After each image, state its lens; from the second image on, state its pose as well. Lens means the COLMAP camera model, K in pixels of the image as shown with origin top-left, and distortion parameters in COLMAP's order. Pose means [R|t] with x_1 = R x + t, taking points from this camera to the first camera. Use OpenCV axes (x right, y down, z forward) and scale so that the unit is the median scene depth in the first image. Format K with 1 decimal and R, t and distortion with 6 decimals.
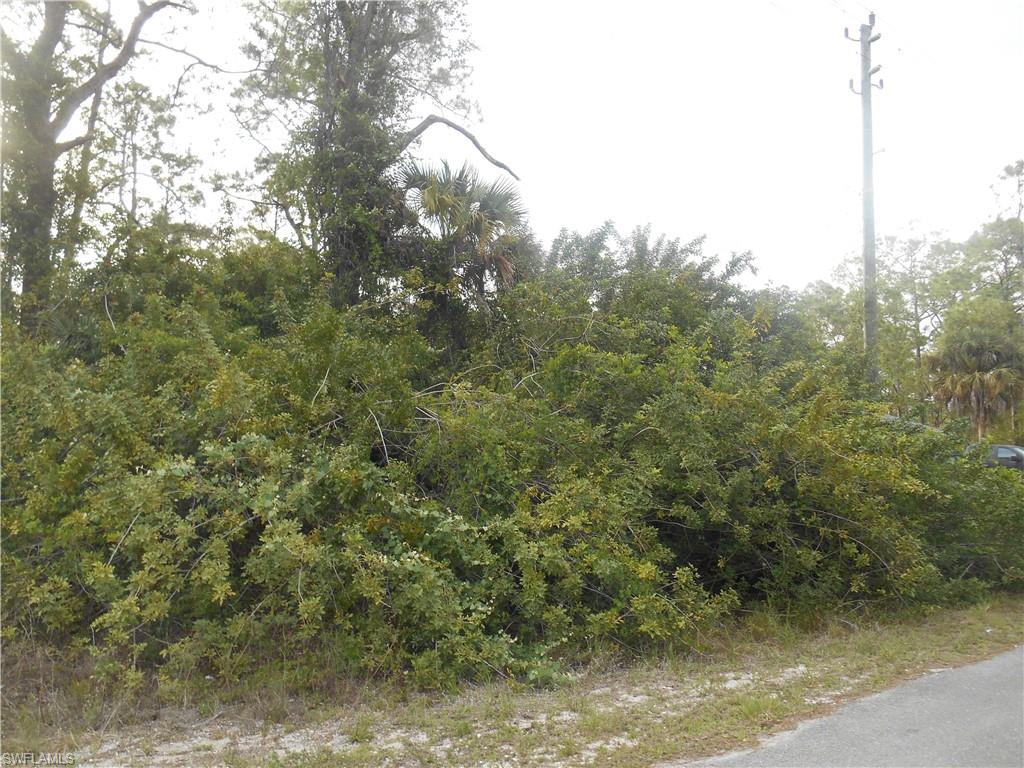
lens RADIAL K [[794.3, 0, 515.7], [0, 794.3, 385.3], [0, 0, 1]] dist [-0.026868, 0.019456]
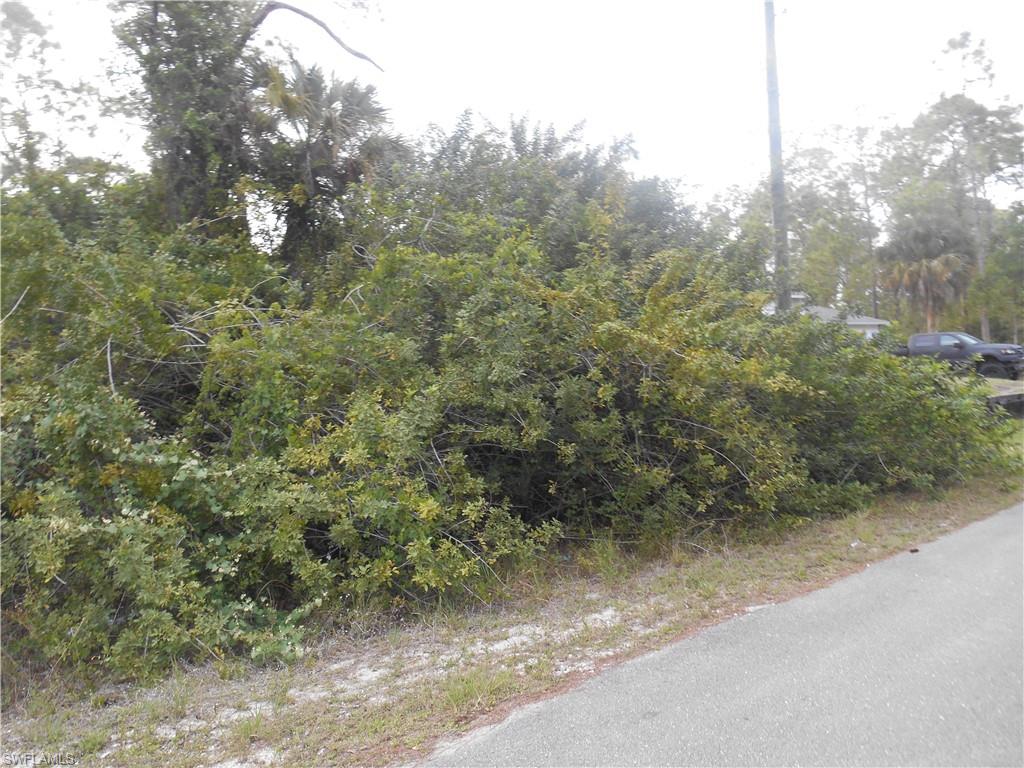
lens RADIAL K [[790.9, 0, 515.6], [0, 790.9, 384.1], [0, 0, 1]] dist [-0.027400, 0.019510]
pose [[0.997112, -0.072020, 0.024082, 0.192737], [0.069340, 0.992768, 0.097999, 0.023282], [-0.030965, -0.096046, 0.994895, 0.148022]]
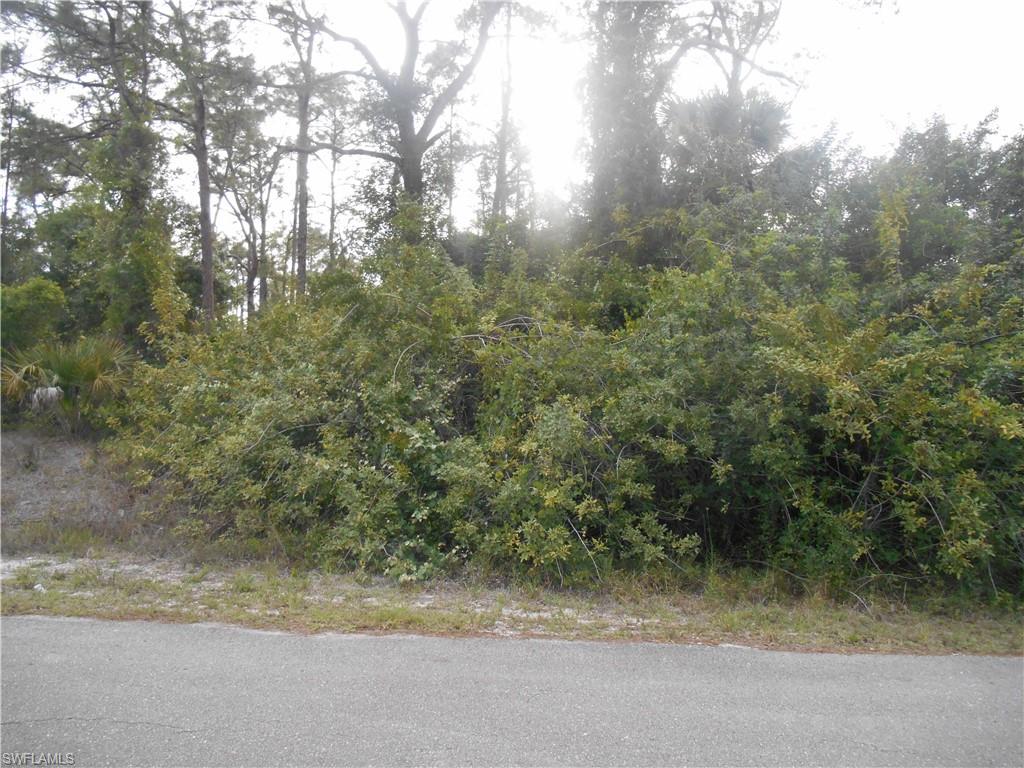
lens RADIAL K [[790.9, 0, 515.6], [0, 790.9, 384.1], [0, 0, 1]] dist [-0.027400, 0.019510]
pose [[0.777132, 0.000907, -0.629337, 0.576771], [0.036023, 0.998295, 0.045922, 0.039134], [0.628306, -0.058358, 0.775774, 0.184532]]
